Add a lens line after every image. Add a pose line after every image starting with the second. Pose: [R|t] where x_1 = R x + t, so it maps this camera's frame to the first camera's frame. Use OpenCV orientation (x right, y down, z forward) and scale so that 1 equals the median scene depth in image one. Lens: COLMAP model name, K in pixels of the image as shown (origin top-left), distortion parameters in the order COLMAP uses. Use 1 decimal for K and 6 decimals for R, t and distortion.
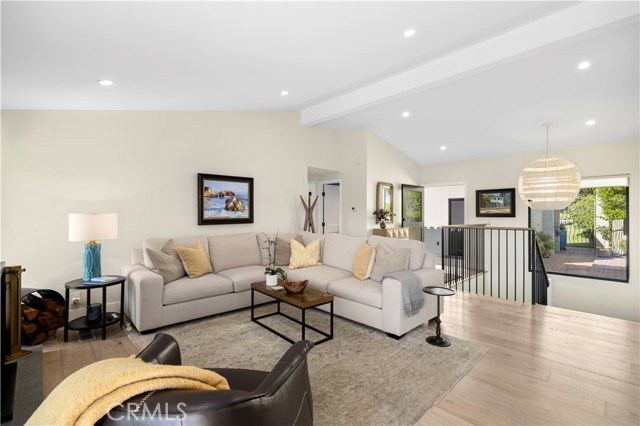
lens RADIAL K [[291.2, 0, 320.0], [0, 291.2, 216.4], [0, 0, 1]] dist [0.000759, -0.000304]
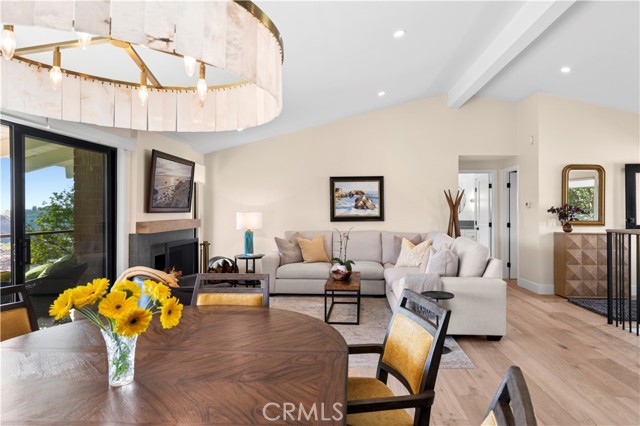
lens RADIAL K [[376.5, 0, 320.0], [0, 376.5, 213.0], [0, 0, 1]] dist [-0.002654, -0.000645]
pose [[0.688747, -0.000442, -0.725001, 0.600079], [-0.001713, 0.999996, -0.002237, -0.000928], [0.724999, 0.002783, 0.688744, -0.056891]]
